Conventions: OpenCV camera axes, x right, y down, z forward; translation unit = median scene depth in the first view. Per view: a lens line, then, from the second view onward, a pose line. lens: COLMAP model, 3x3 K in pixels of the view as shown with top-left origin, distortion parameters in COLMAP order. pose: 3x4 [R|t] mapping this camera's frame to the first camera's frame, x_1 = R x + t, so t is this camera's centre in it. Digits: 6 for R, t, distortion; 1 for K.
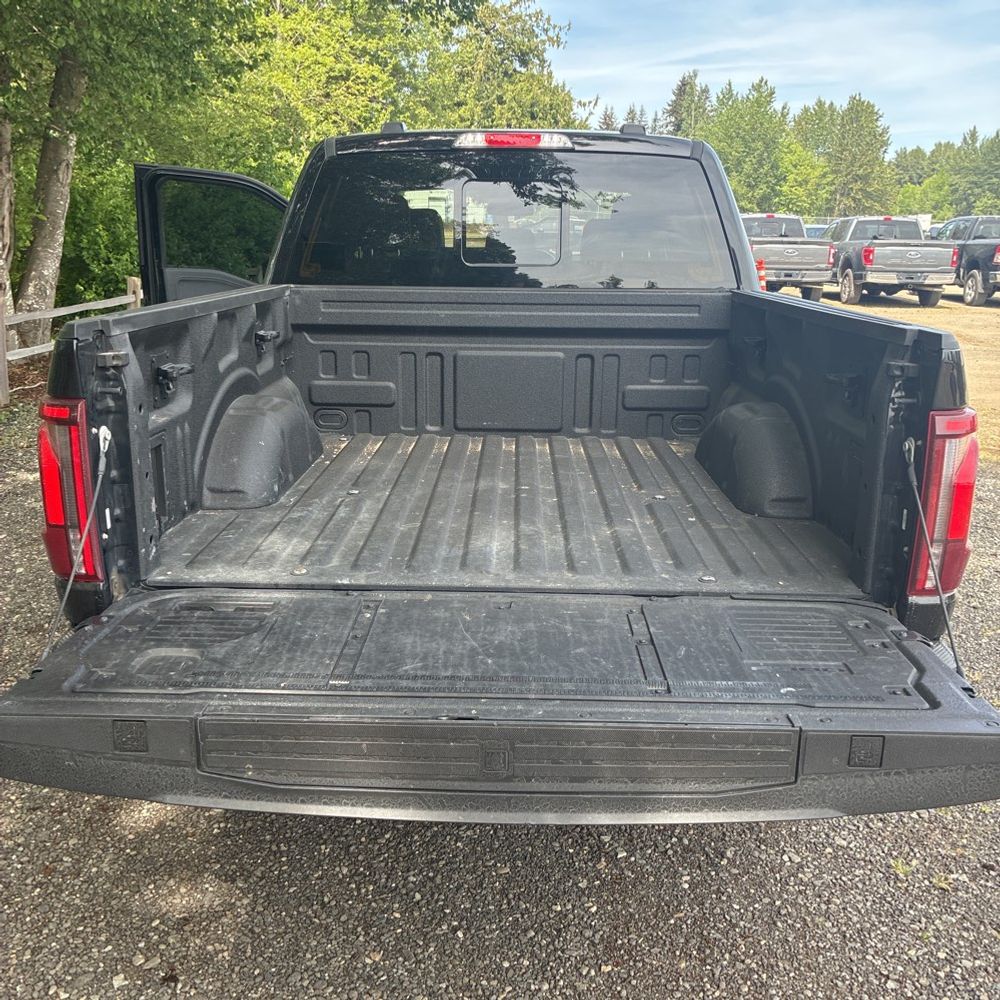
lens RADIAL K [[1009.9, 0, 499.1], [0, 1009.9, 502.7], [0, 0, 1]] dist [0.012475, 0.000000]
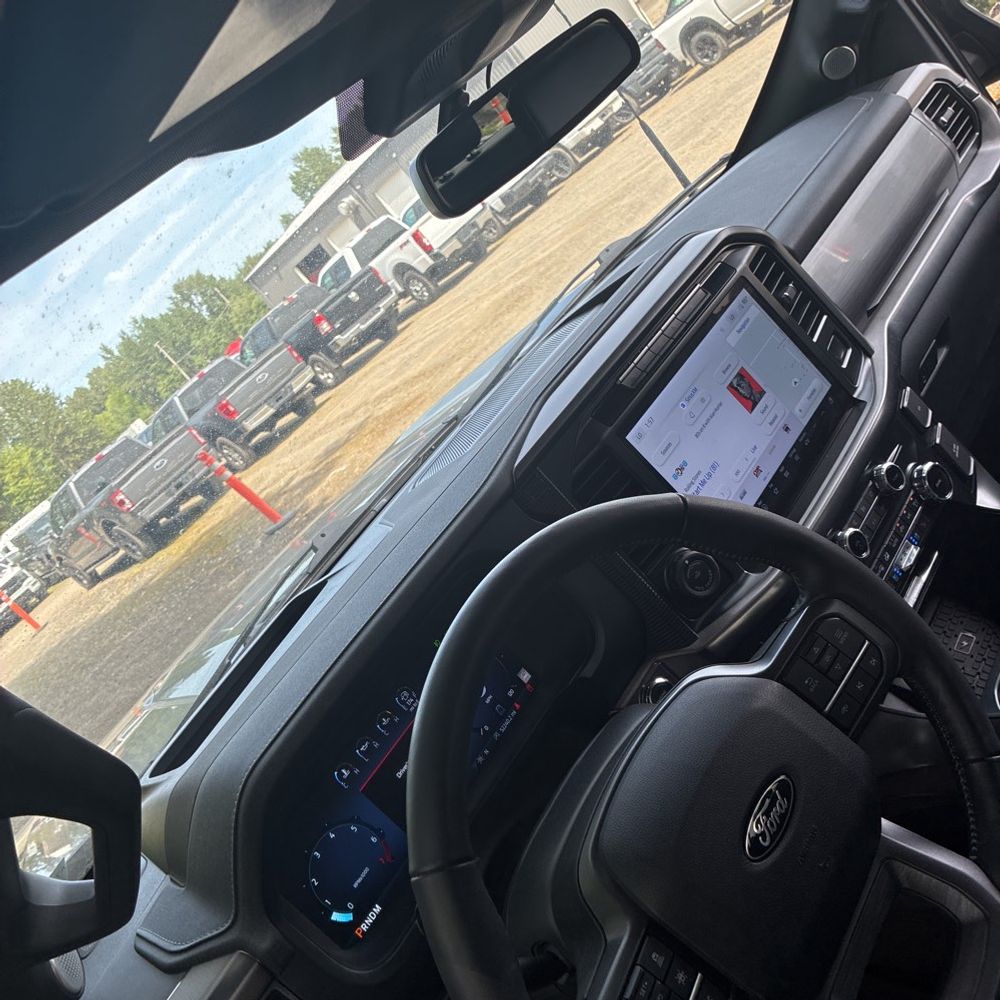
lens RADIAL K [[1009.9, 0, 491.2], [0, 1009.9, 502.1], [0, 0, 1]] dist [0.012475, 0.000000]
pose [[0.530187, -0.649960, 0.544475, -0.153222], [0.753860, 0.655269, 0.048142, -0.419338], [-0.388068, 0.384933, 0.837394, 1.458020]]
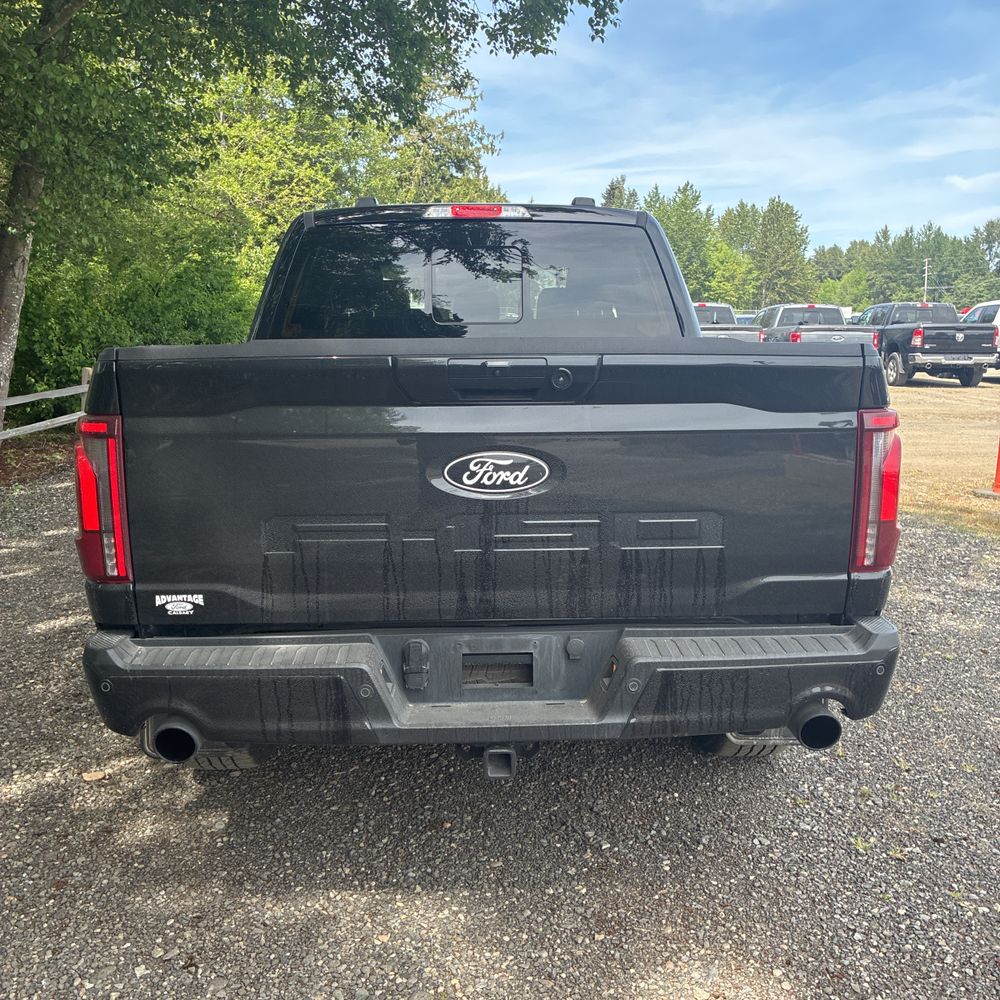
lens RADIAL K [[1009.9, 0, 503.9], [0, 1009.9, 498.0], [0, 0, 1]] dist [0.012475, 0.000000]
pose [[0.997884, -0.025535, 0.059792, -0.030156], [0.031167, 0.994966, -0.095240, 0.058396], [-0.057059, 0.096902, 0.993657, -0.069492]]
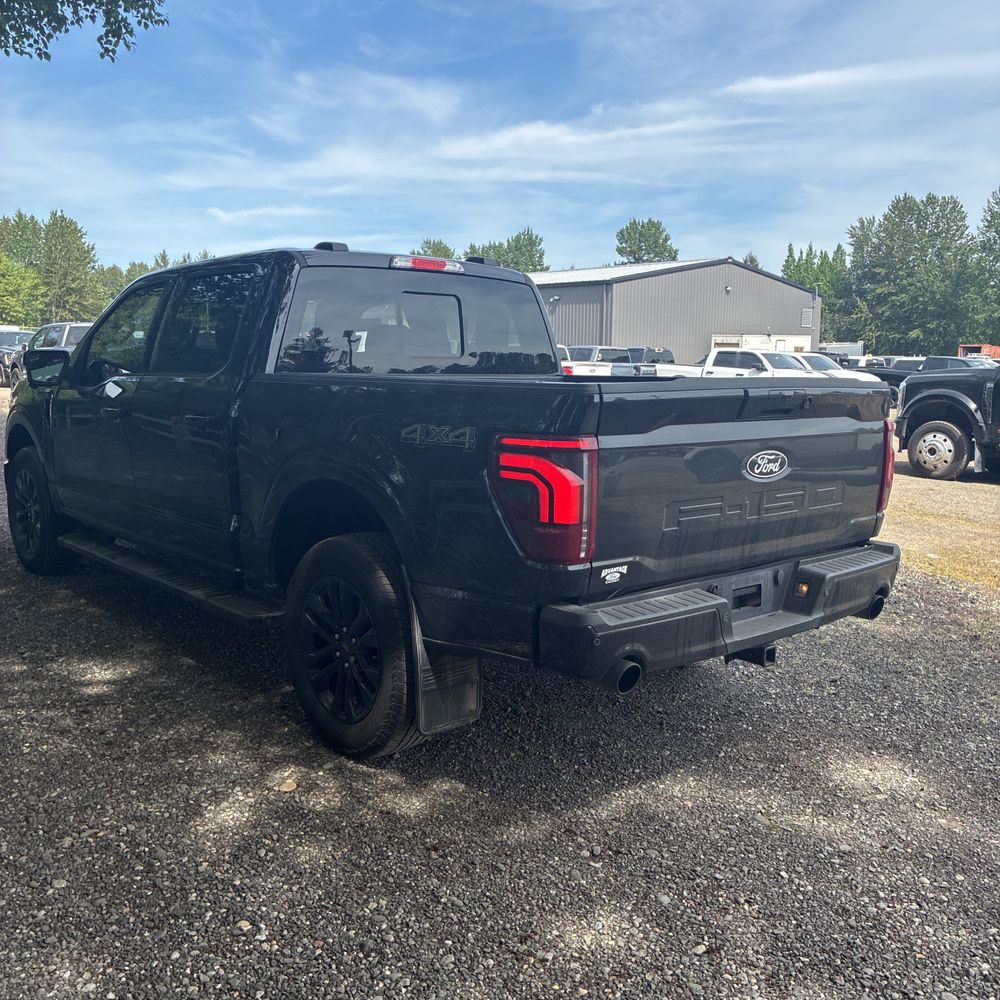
lens RADIAL K [[1009.9, 0, 506.9], [0, 1009.9, 491.3], [0, 0, 1]] dist [0.012475, 0.000000]
pose [[0.736828, -0.084460, 0.670784, -0.807007], [0.162252, 0.985261, -0.054170, 0.021209], [-0.656322, 0.148750, 0.739672, 0.003783]]
